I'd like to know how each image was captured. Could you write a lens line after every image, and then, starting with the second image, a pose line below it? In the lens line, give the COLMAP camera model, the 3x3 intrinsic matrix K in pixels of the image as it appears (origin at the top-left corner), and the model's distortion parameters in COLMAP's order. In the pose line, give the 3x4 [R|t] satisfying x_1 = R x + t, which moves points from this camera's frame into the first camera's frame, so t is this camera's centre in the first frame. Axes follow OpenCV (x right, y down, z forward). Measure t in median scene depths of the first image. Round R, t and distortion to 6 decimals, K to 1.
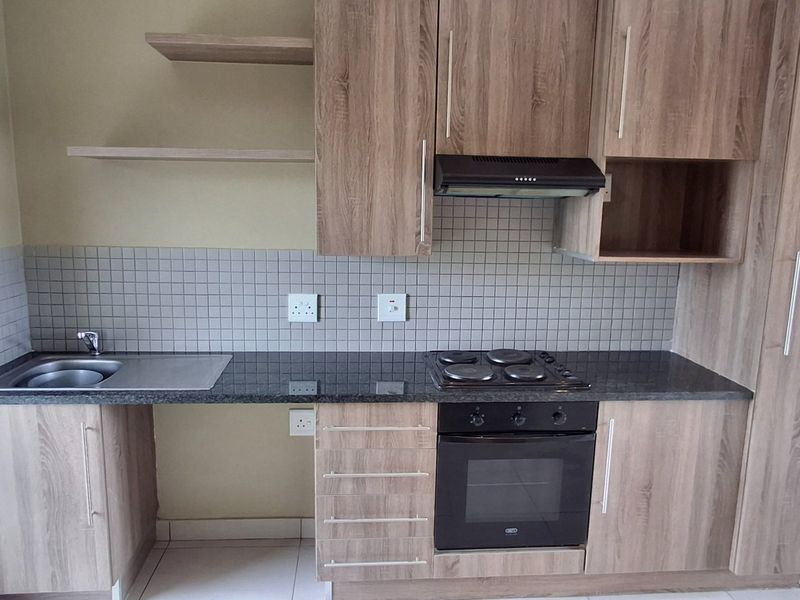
lens RADIAL K [[605.5, 0, 397.5], [0, 605.5, 307.1], [0, 0, 1]] dist [-0.010524, 0.017181]
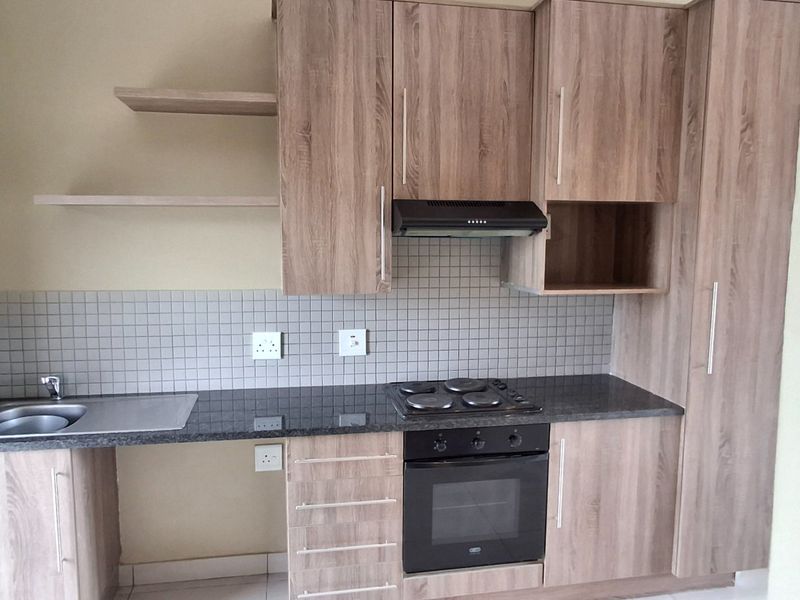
lens RADIAL K [[605.5, 0, 399.7], [0, 605.5, 307.5], [0, 0, 1]] dist [-0.010524, 0.017181]
pose [[0.994314, -0.026520, 0.103129, -0.040430], [0.031731, 0.998284, -0.049219, -0.006337], [-0.101647, 0.052212, 0.993449, -0.061102]]
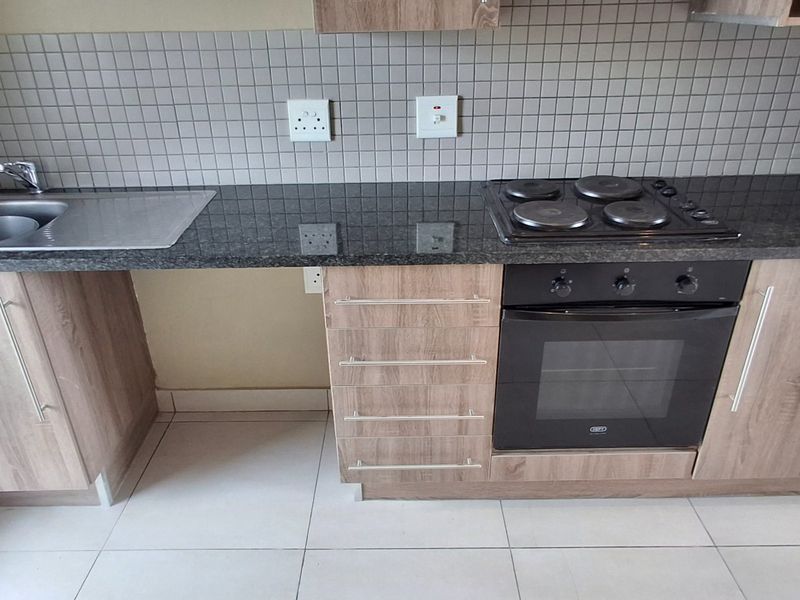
lens RADIAL K [[605.5, 0, 397.2], [0, 605.5, 302.9], [0, 0, 1]] dist [-0.010524, 0.017181]
pose [[0.995983, 0.003276, -0.089479, 0.009453], [0.023116, 0.956044, 0.292309, 0.000901], [0.086504, -0.293203, 0.952129, 0.321340]]
